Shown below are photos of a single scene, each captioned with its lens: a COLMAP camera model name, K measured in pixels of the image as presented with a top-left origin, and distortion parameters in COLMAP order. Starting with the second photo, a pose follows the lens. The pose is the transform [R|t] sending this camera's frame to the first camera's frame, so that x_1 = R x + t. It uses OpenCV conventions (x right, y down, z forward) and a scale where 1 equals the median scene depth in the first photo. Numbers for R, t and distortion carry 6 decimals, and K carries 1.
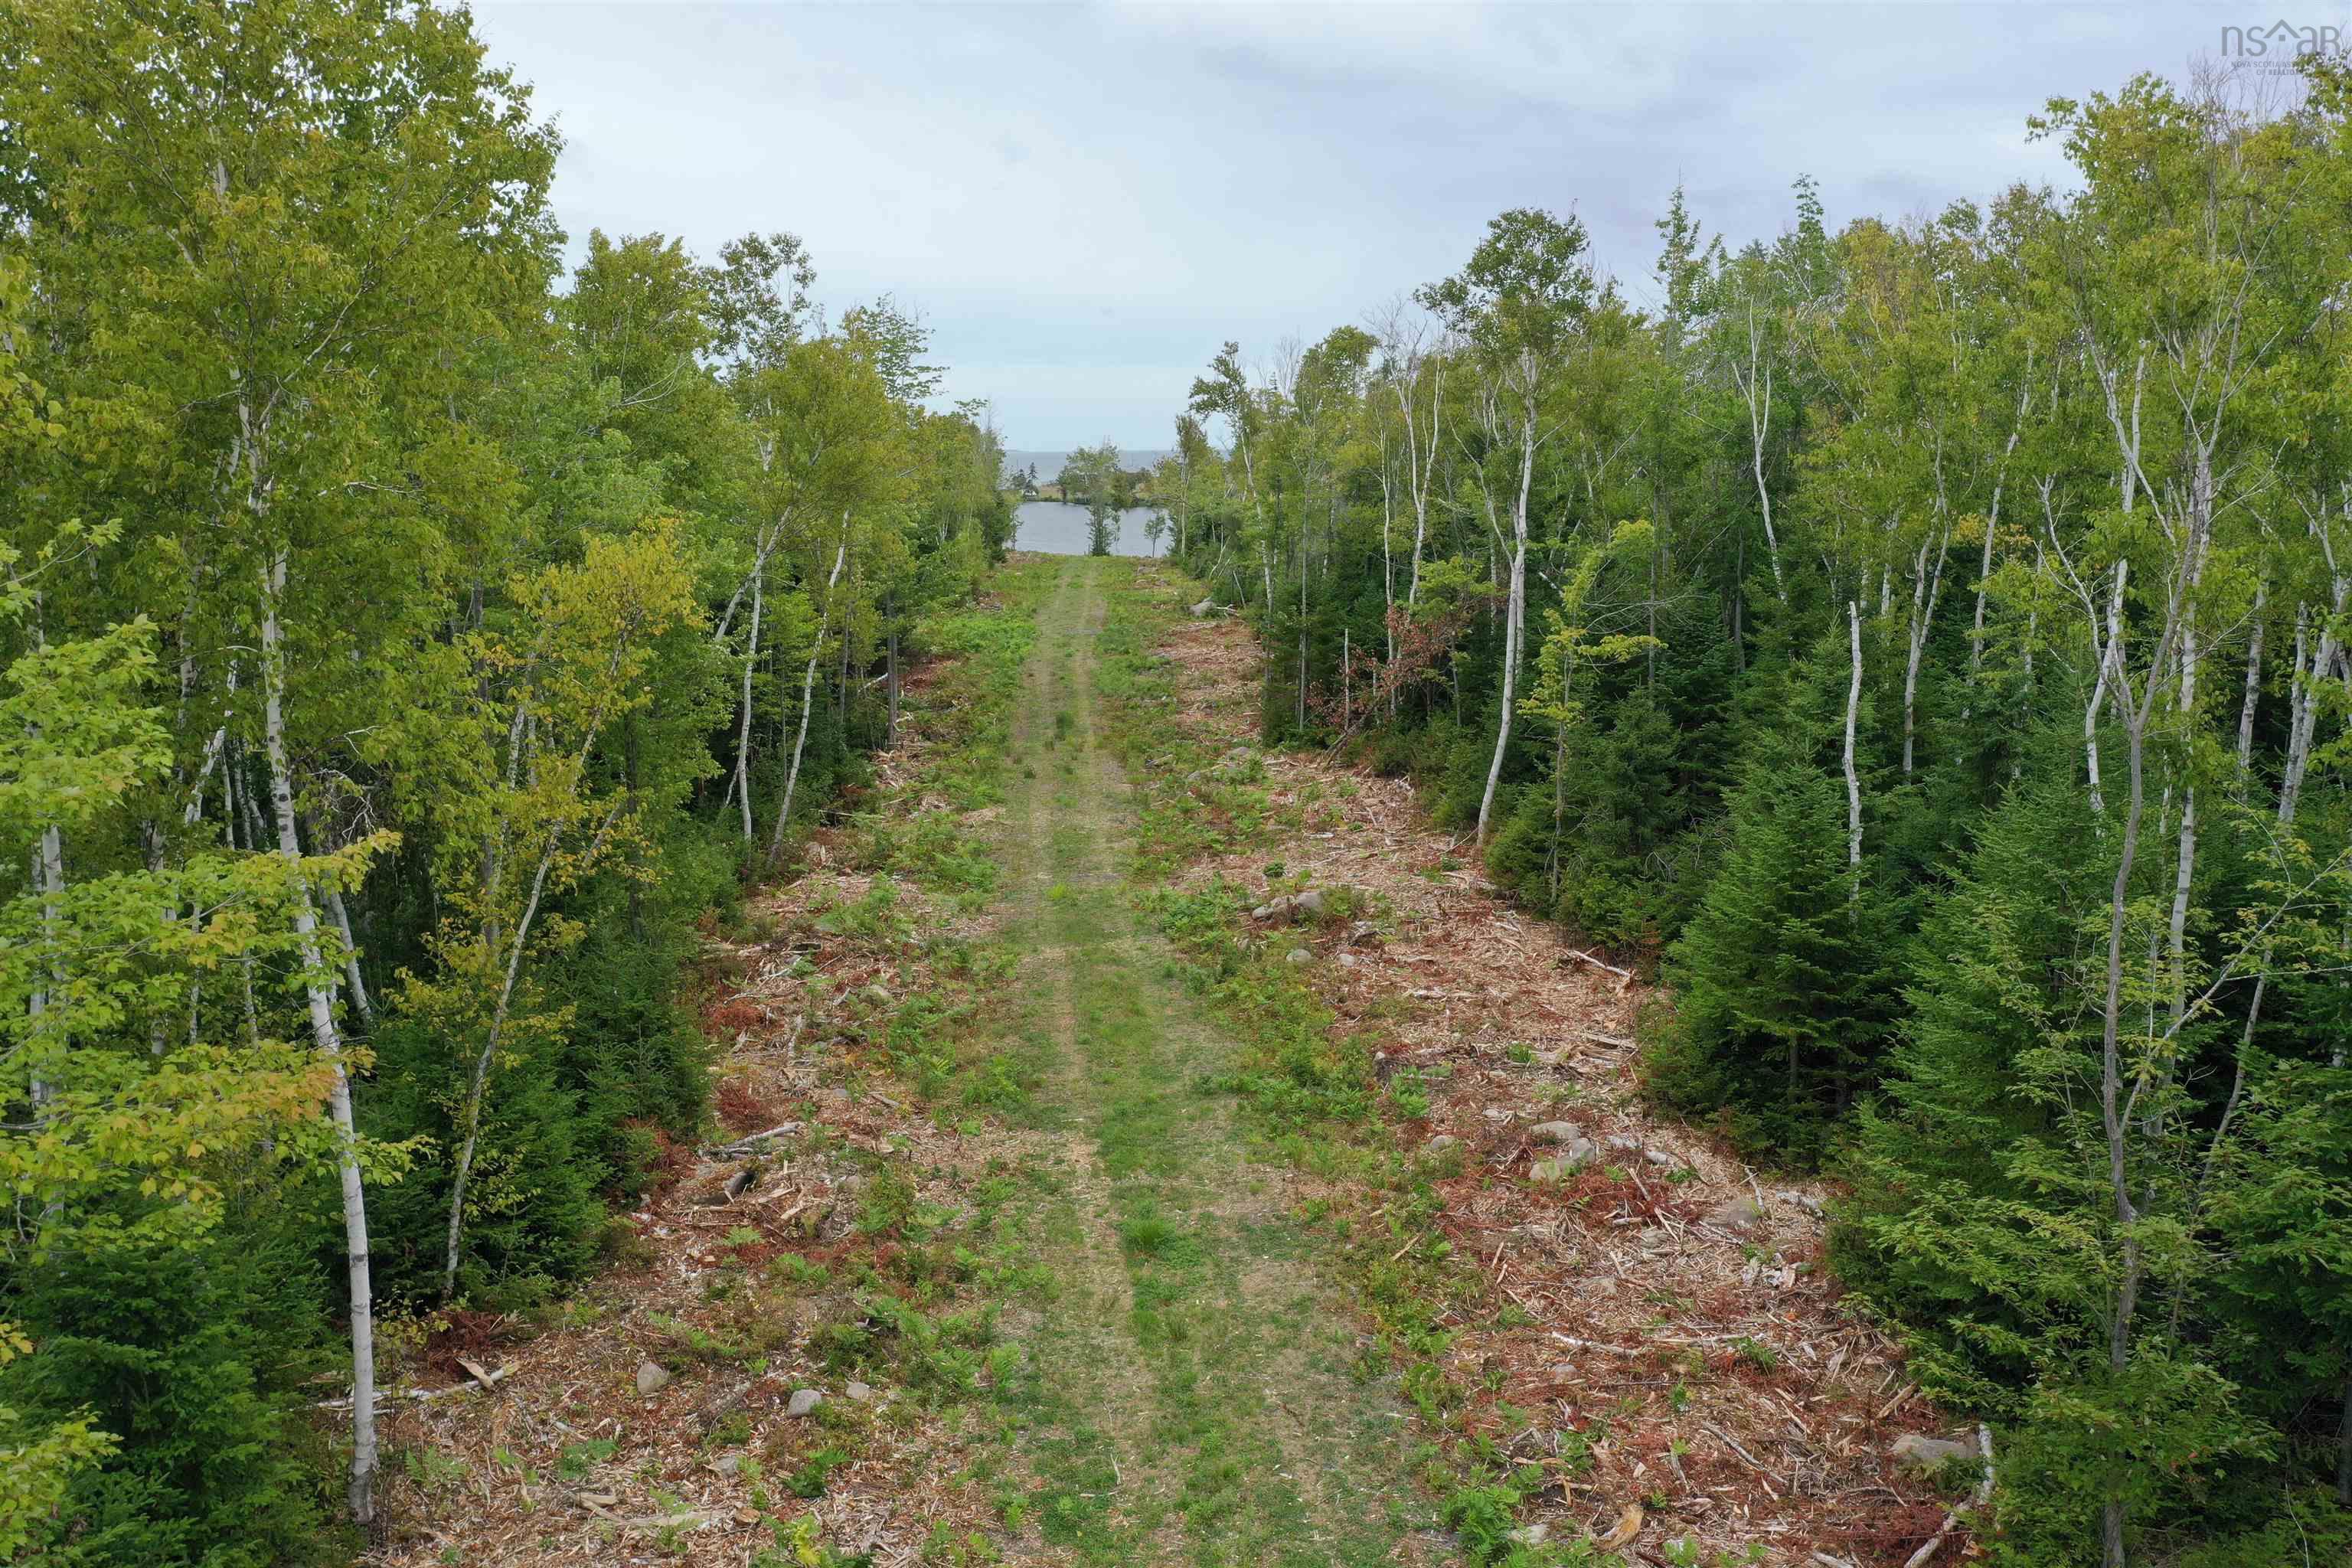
lens RADIAL K [[1887.4, 0, 1173.2], [0, 1887.4, 705.4], [0, 0, 1]] dist [0.002074, 0.001202]
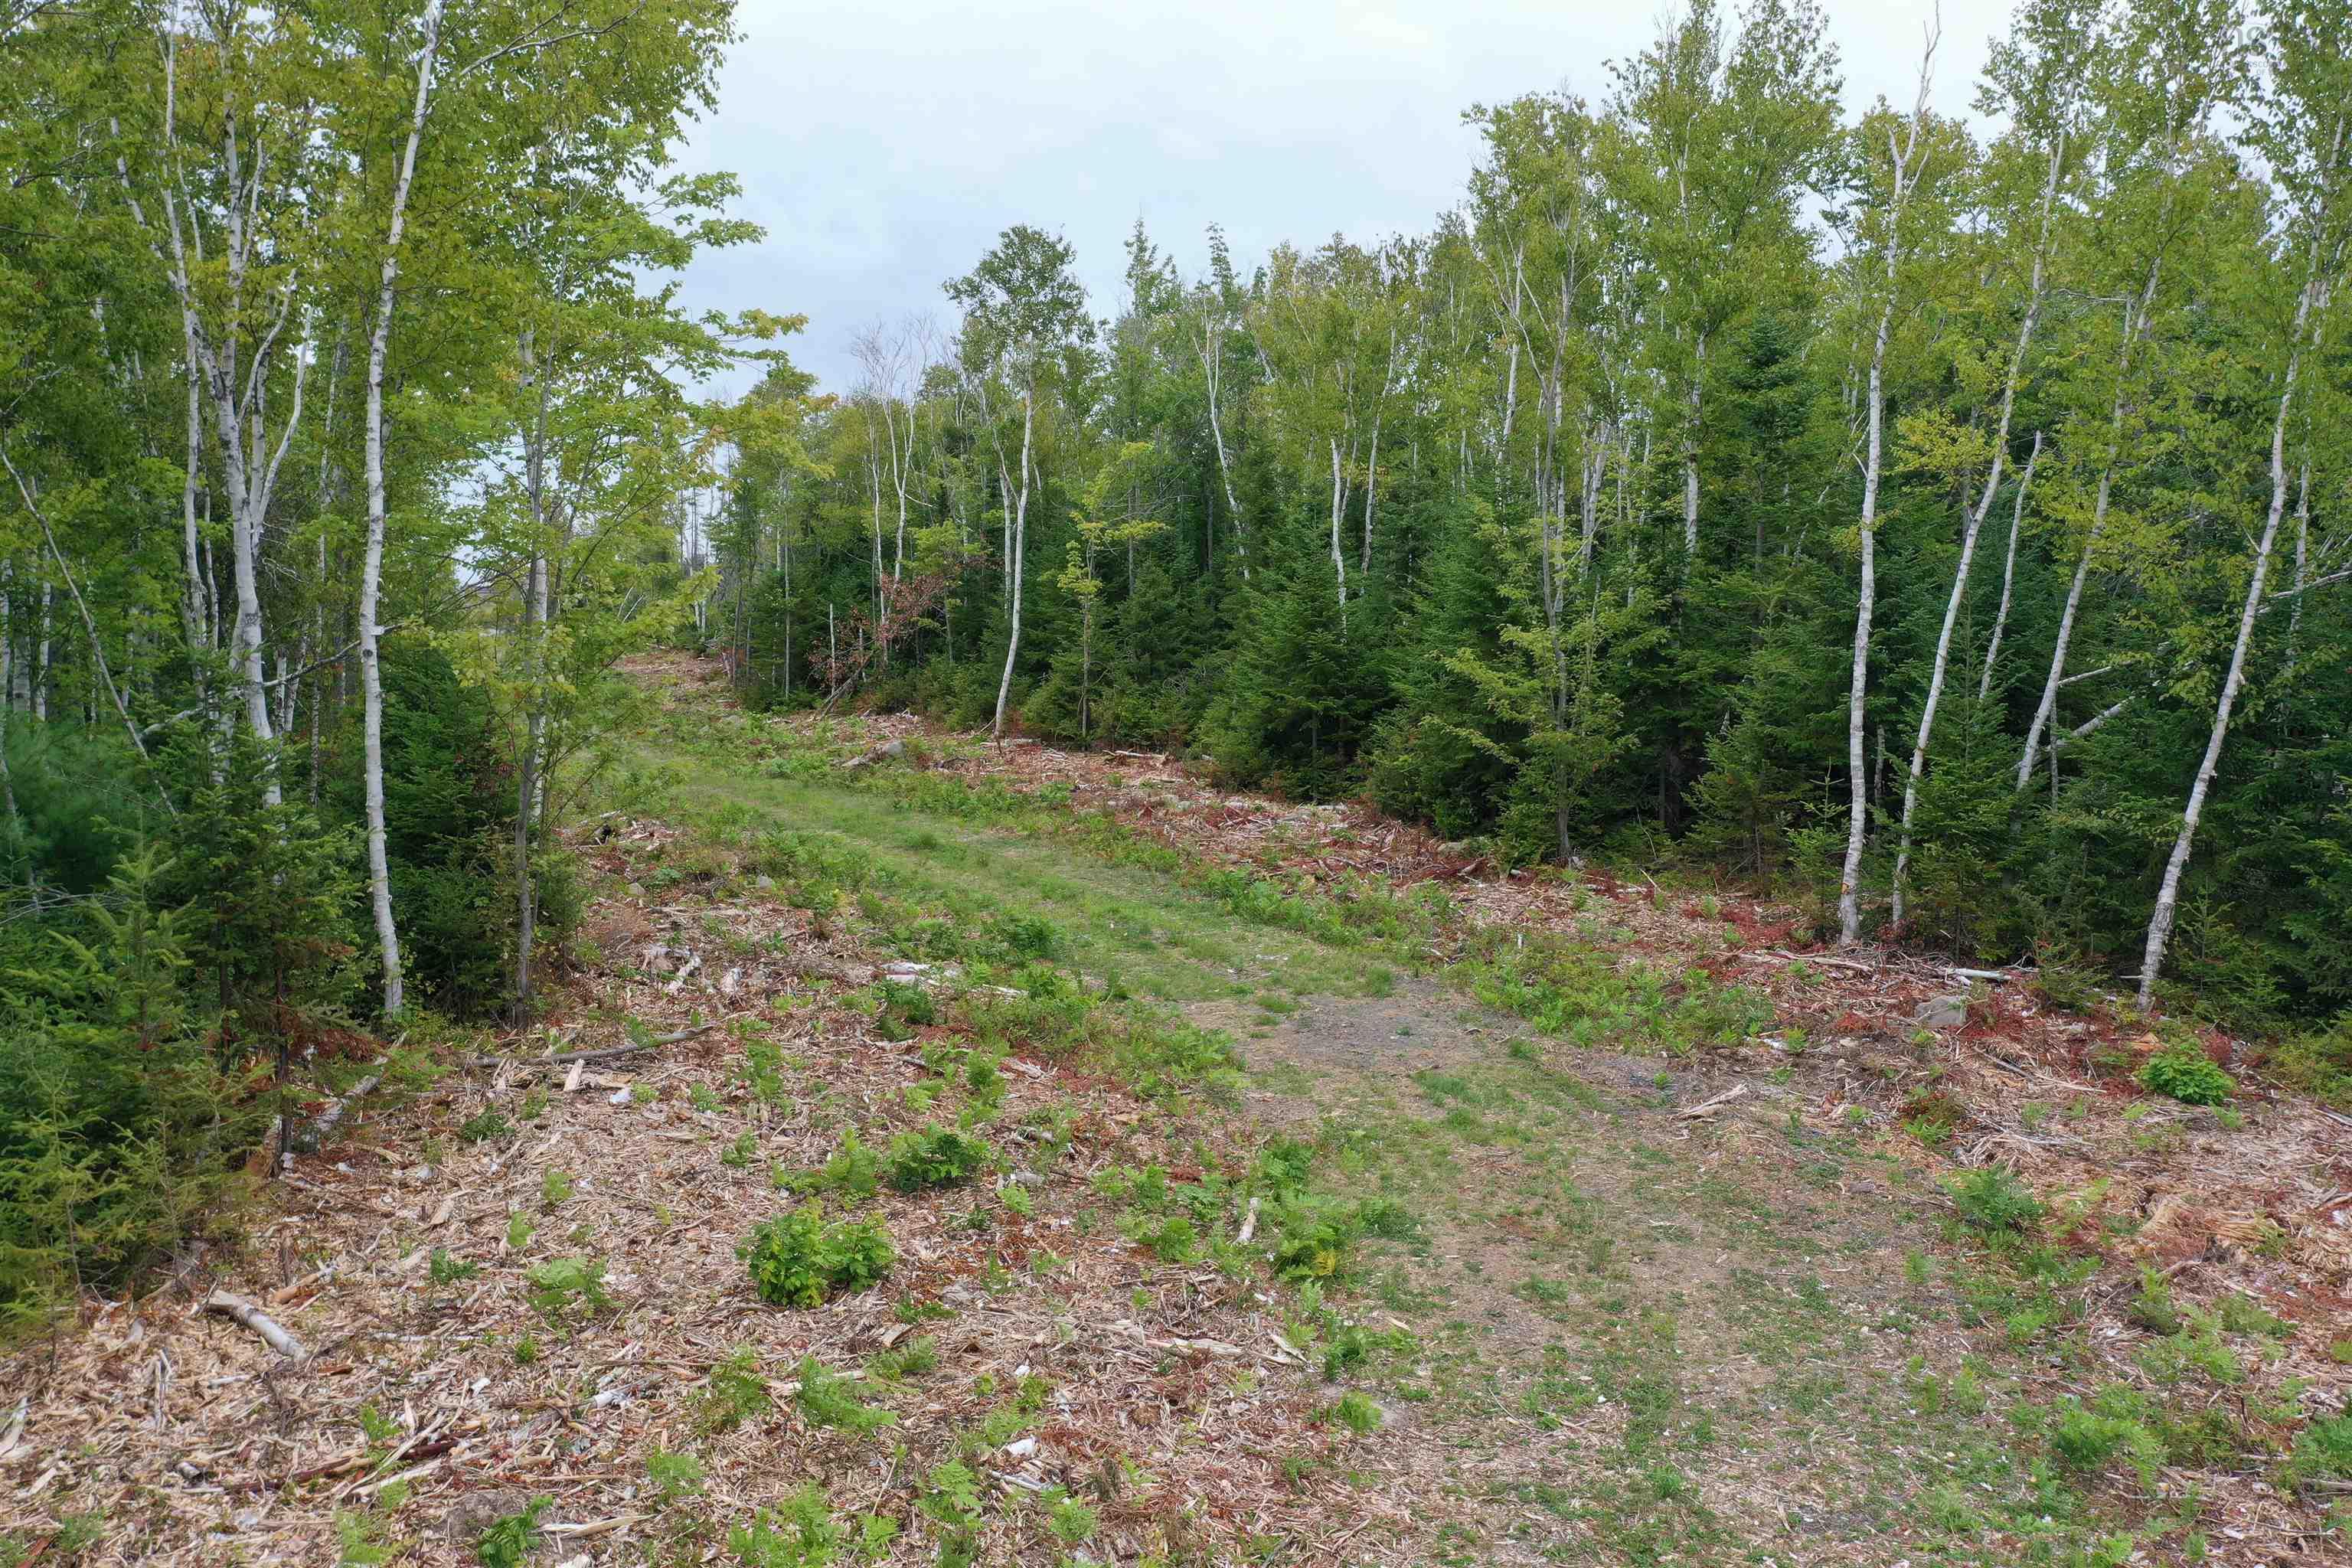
lens RADIAL K [[1874.1, 0, 1178.6], [0, 1874.1, 752.3], [0, 0, 1]] dist [0.000904, -0.001437]
pose [[0.930486, -0.023340, 0.365582, -0.197098], [0.040781, 0.998365, -0.040057, 0.155637], [-0.364050, 0.052181, 0.929917, -0.217461]]
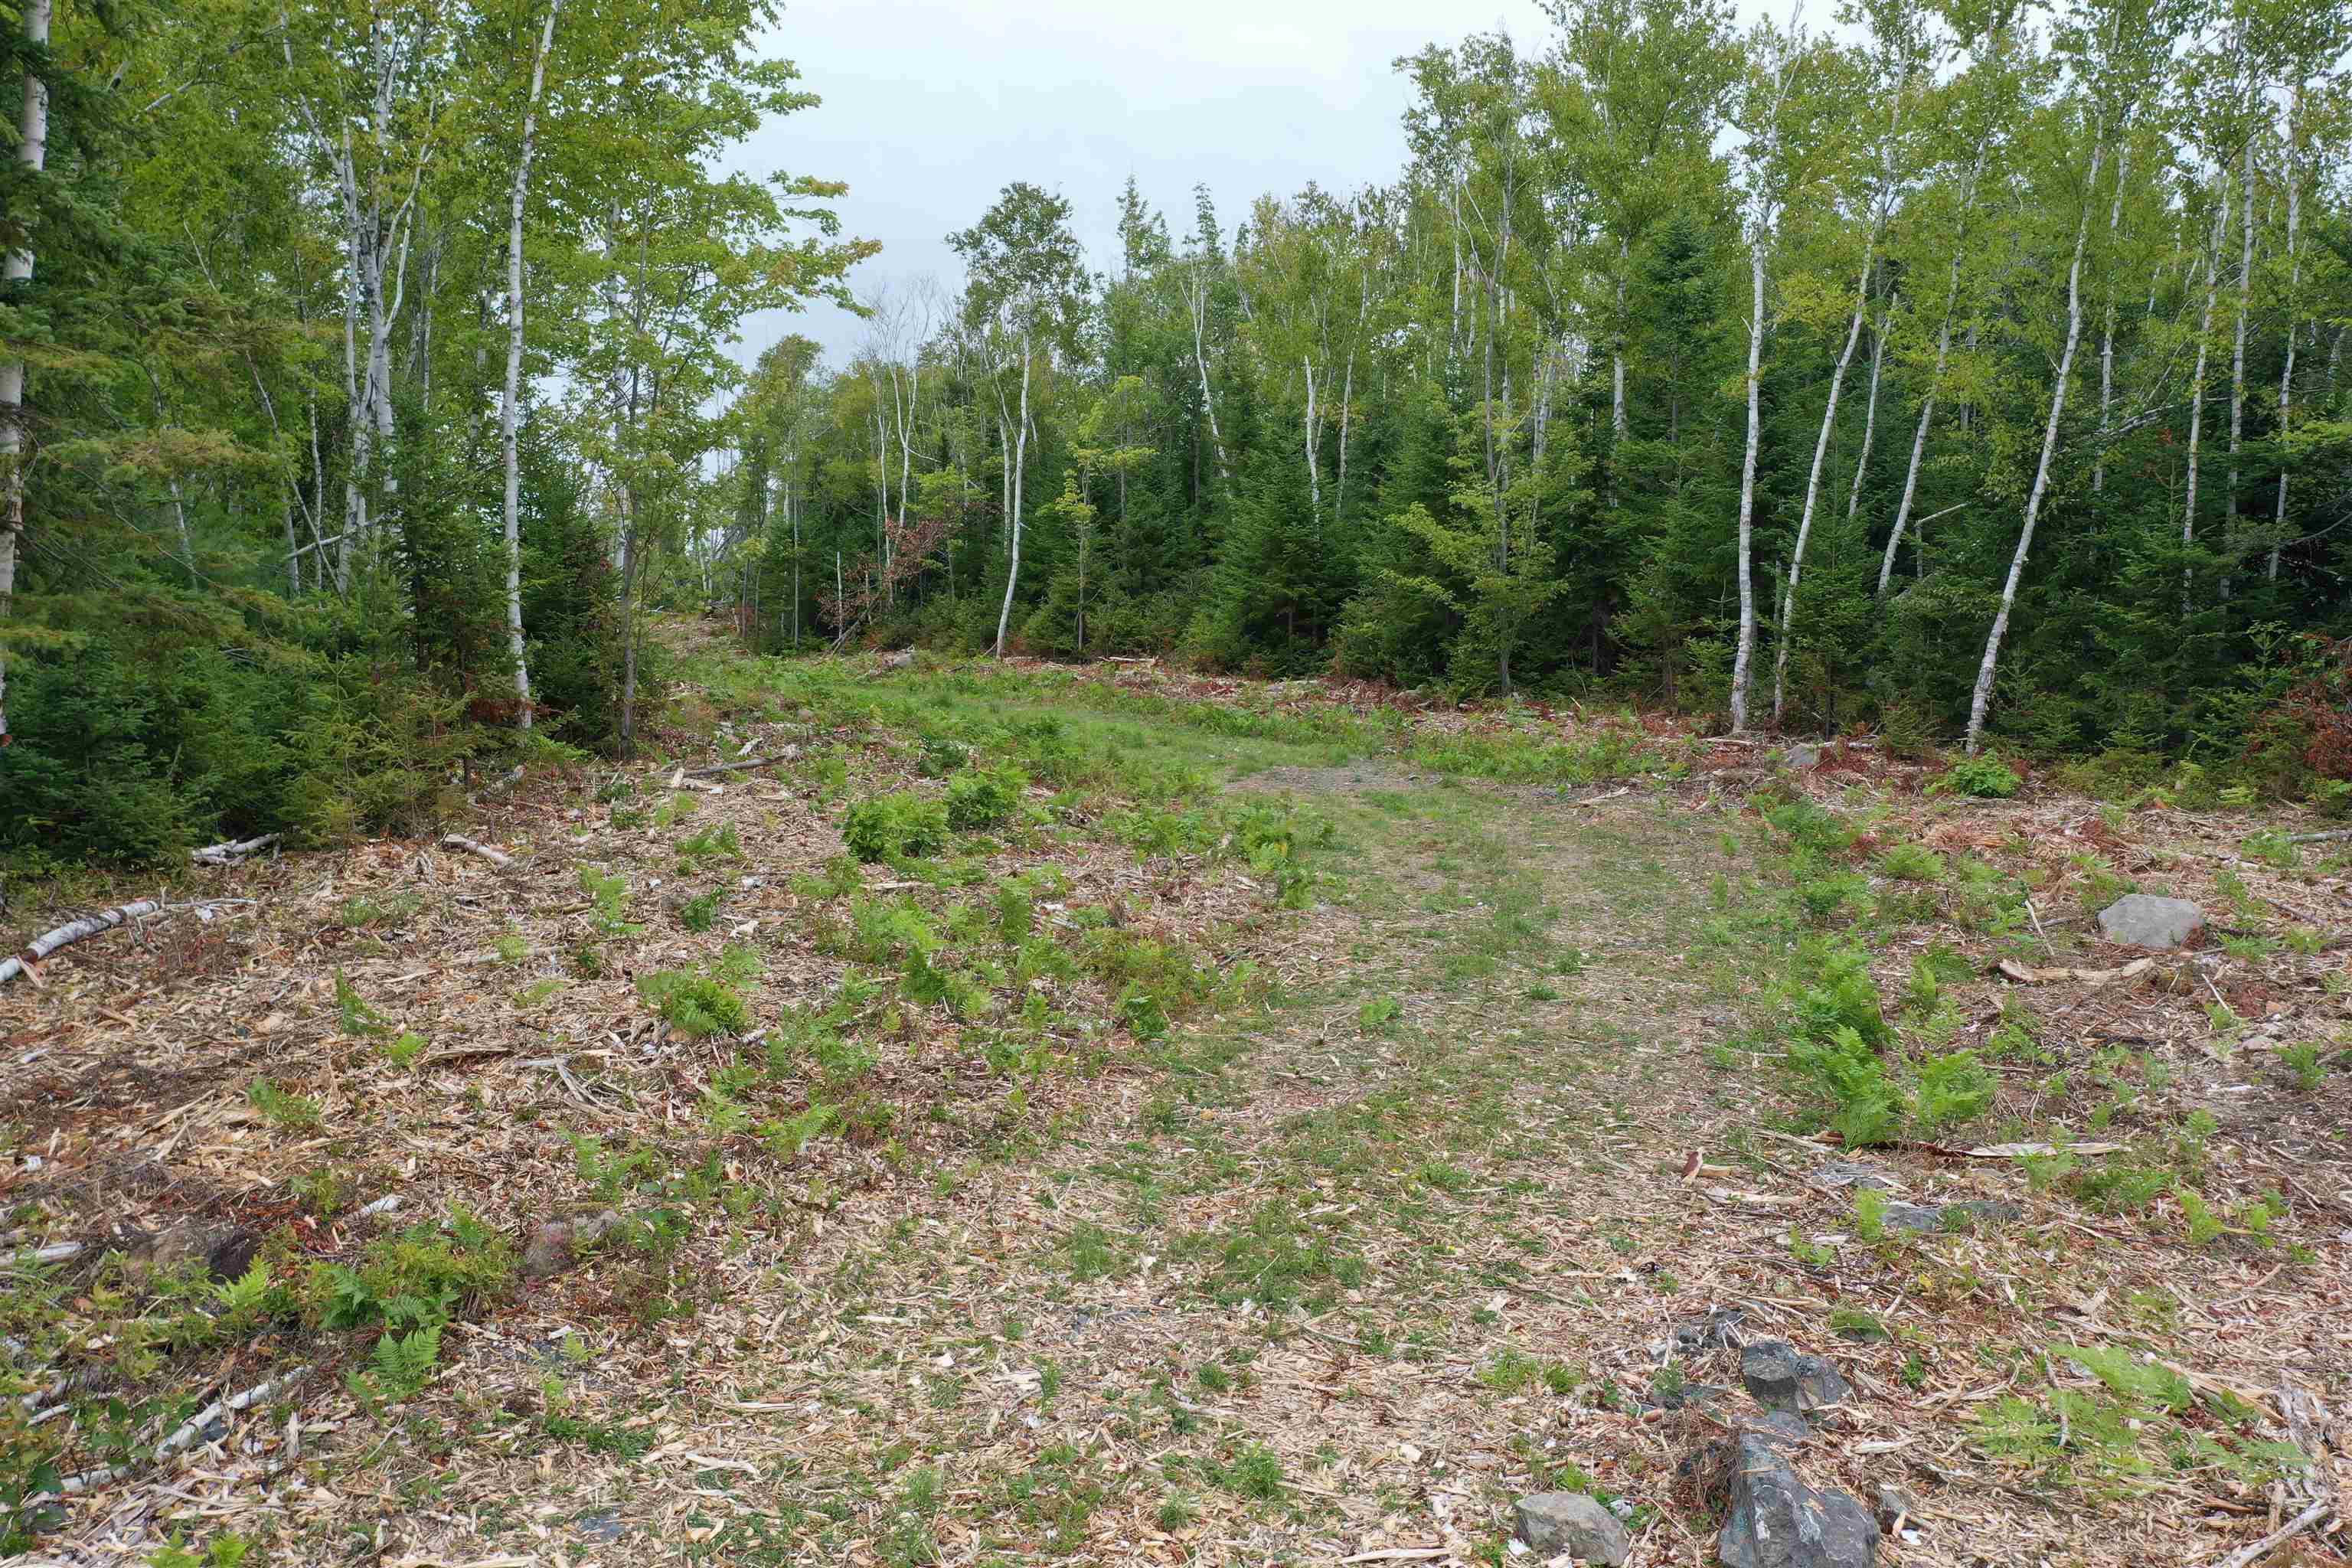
lens RADIAL K [[1873.3, 0, 1187.0], [0, 1873.3, 754.4], [0, 0, 1]] dist [-0.004287, -0.000741]
pose [[0.926899, -0.022753, 0.374620, -0.232245], [0.042475, 0.998107, -0.044470, 0.227300], [-0.372899, 0.057131, 0.926111, -0.301652]]
